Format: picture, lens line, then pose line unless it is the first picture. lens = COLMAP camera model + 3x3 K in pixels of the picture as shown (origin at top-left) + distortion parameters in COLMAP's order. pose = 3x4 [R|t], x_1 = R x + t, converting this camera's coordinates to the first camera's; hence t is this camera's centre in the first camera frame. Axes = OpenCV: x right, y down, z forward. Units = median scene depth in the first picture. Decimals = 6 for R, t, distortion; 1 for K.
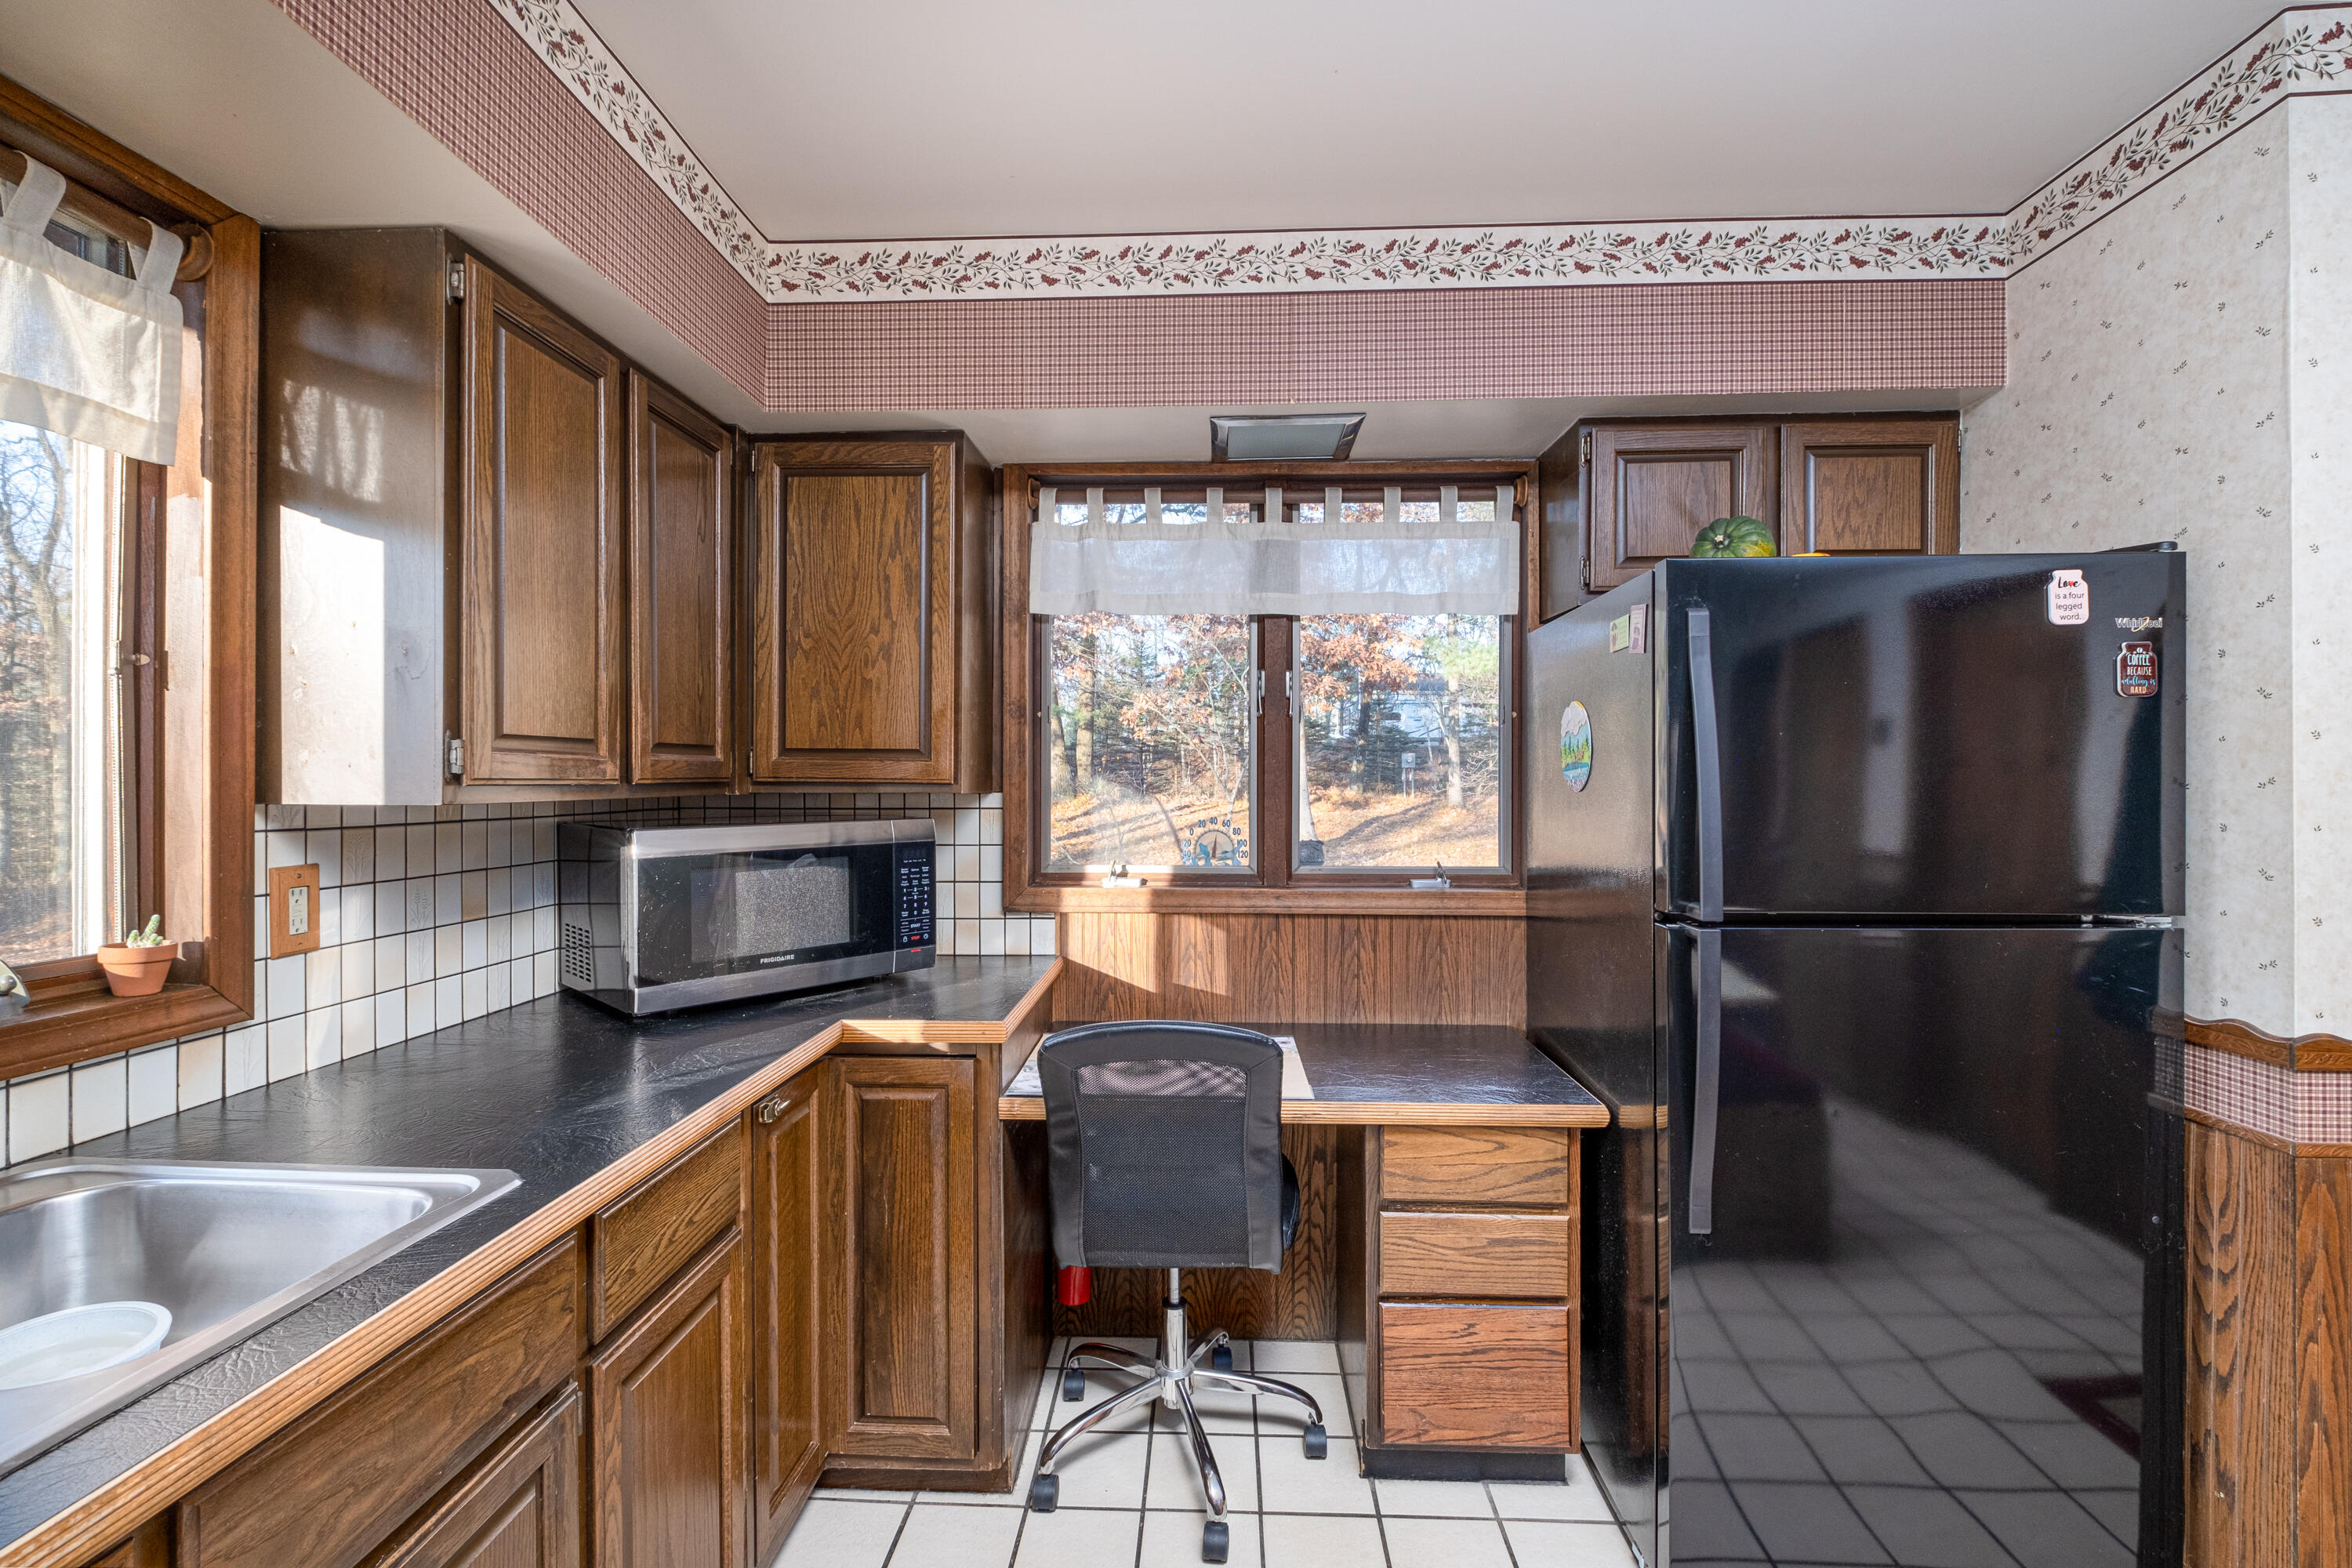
lens RADIAL K [[1053.5, 0, 1204.6], [0, 1053.5, 783.6], [0, 0, 1]] dist [-0.006741, -0.001472]
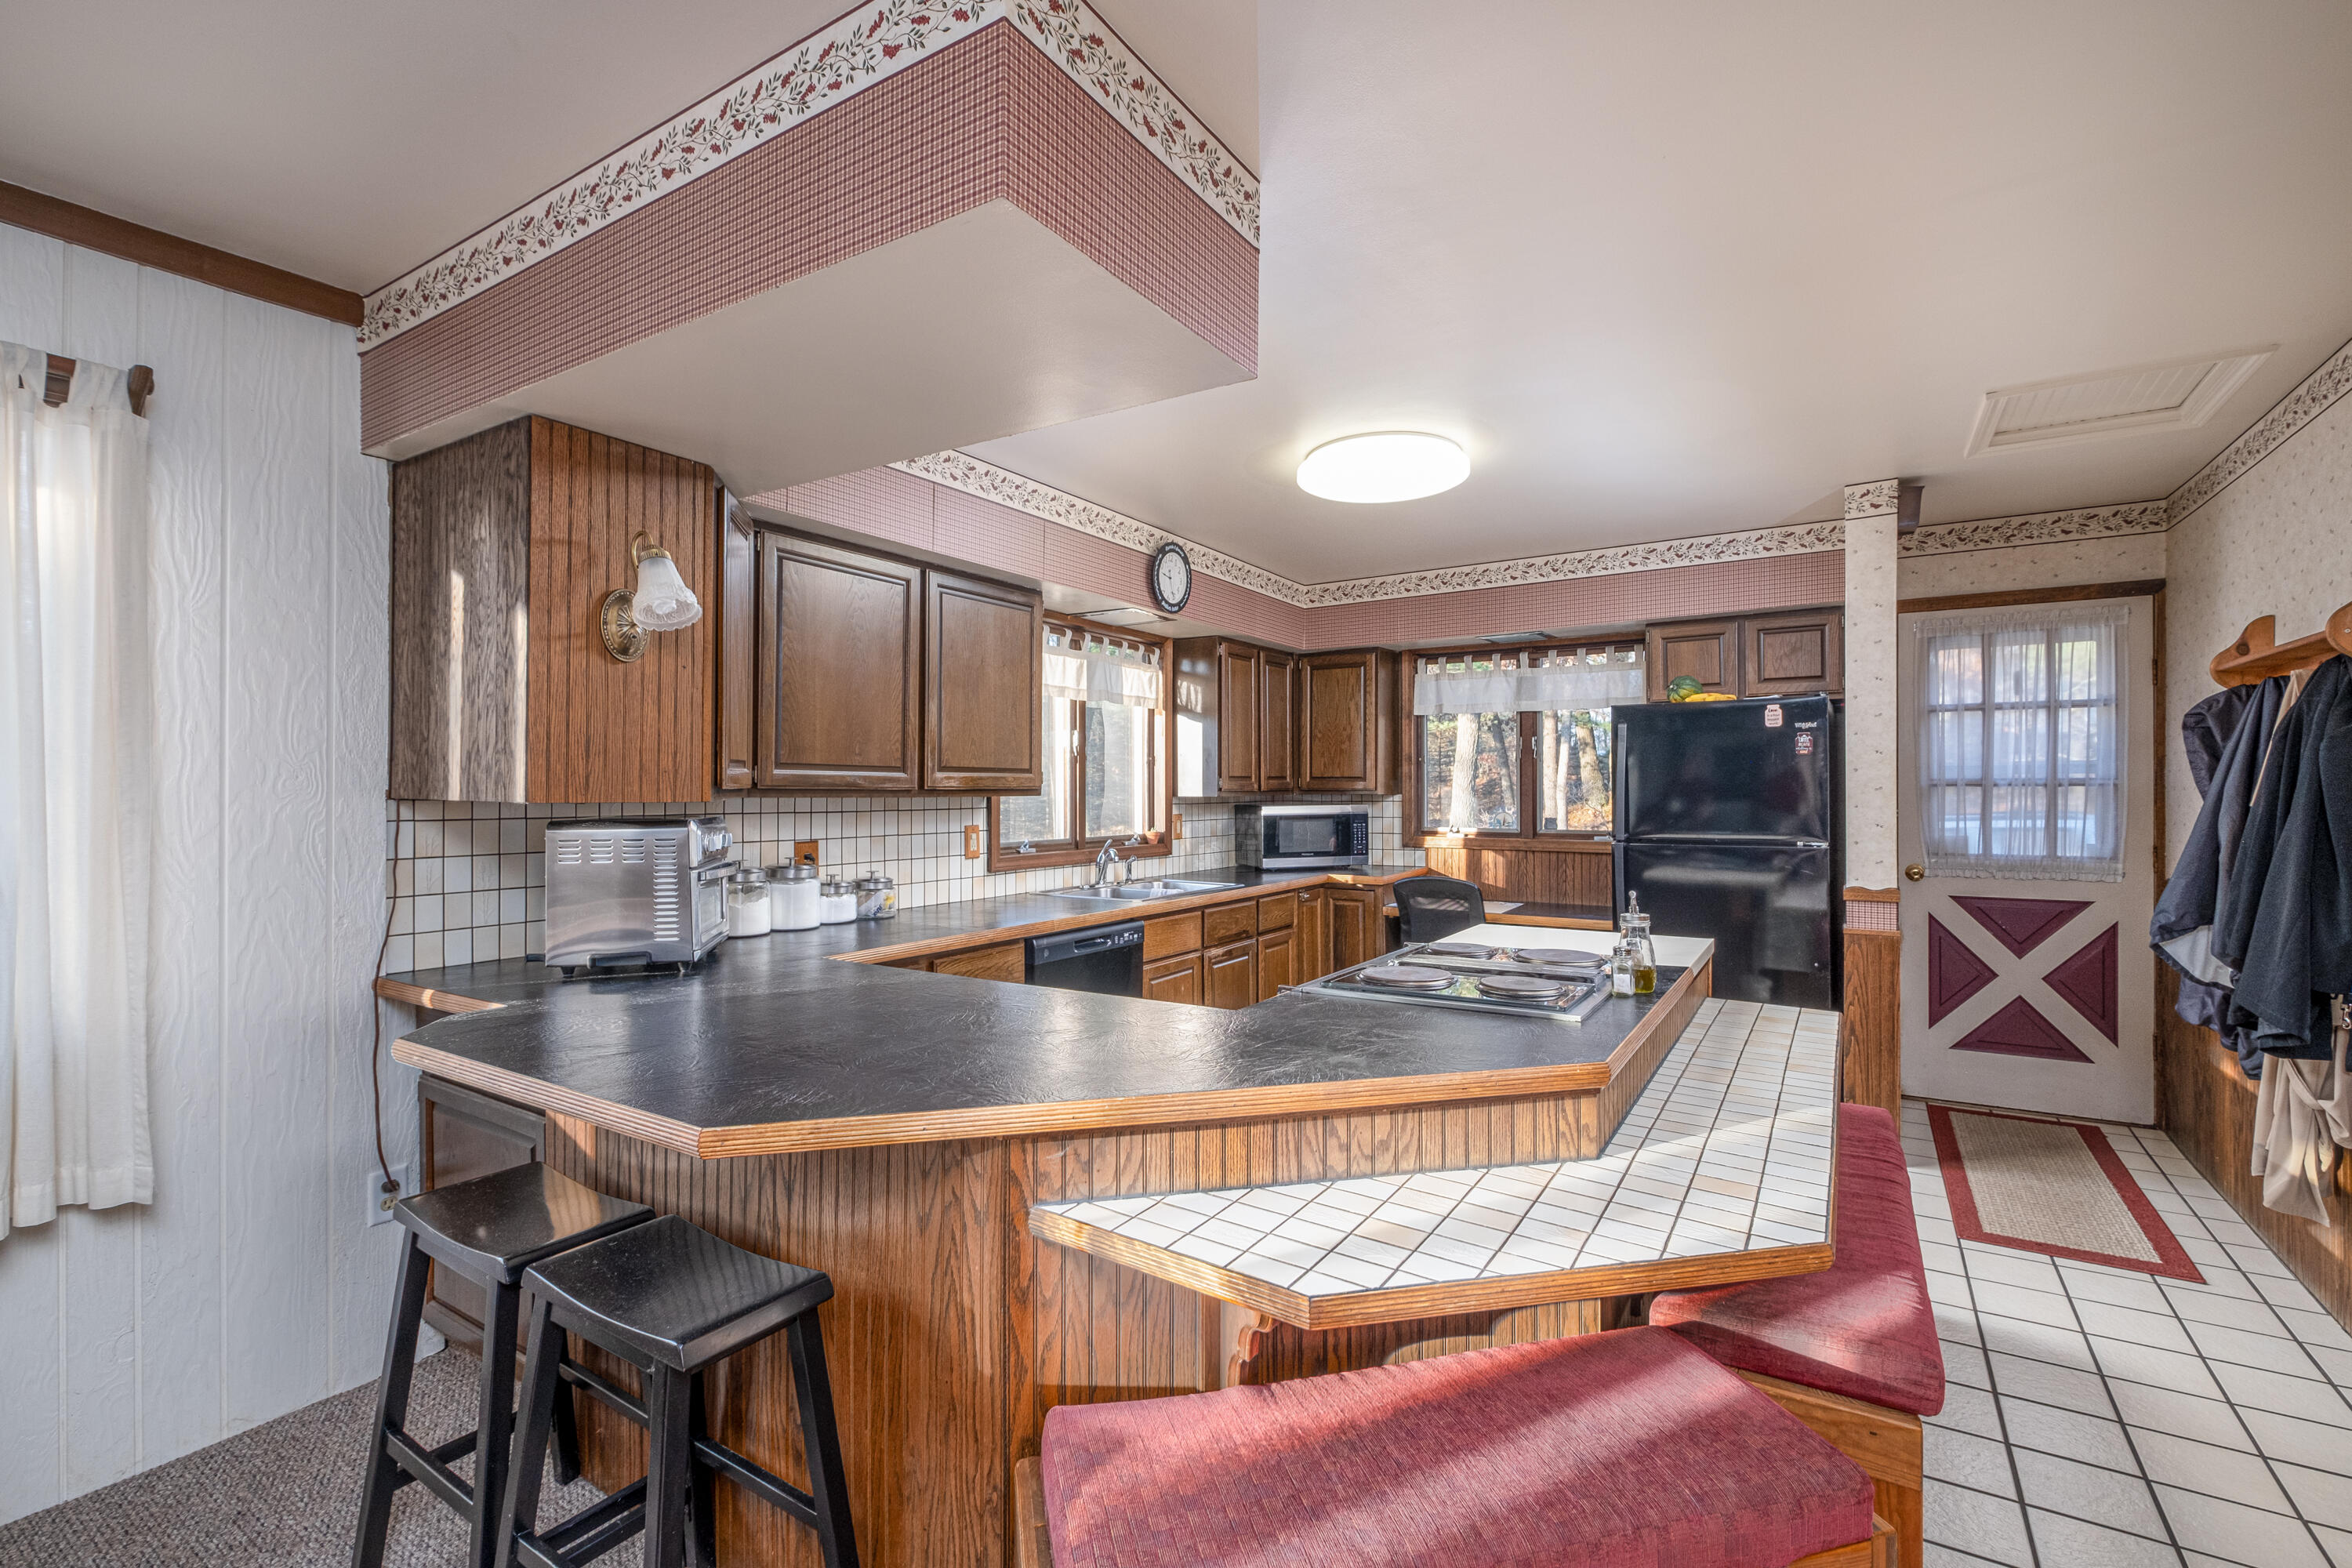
lens RADIAL K [[1053.5, 0, 1171.9], [0, 1053.5, 777.2], [0, 0, 1]] dist [-0.006741, -0.001472]
pose [[0.858541, -0.009186, -0.512663, 0.622113], [0.001754, 0.999886, -0.014979, 0.004701], [0.512743, 0.011961, 0.858459, -1.371035]]
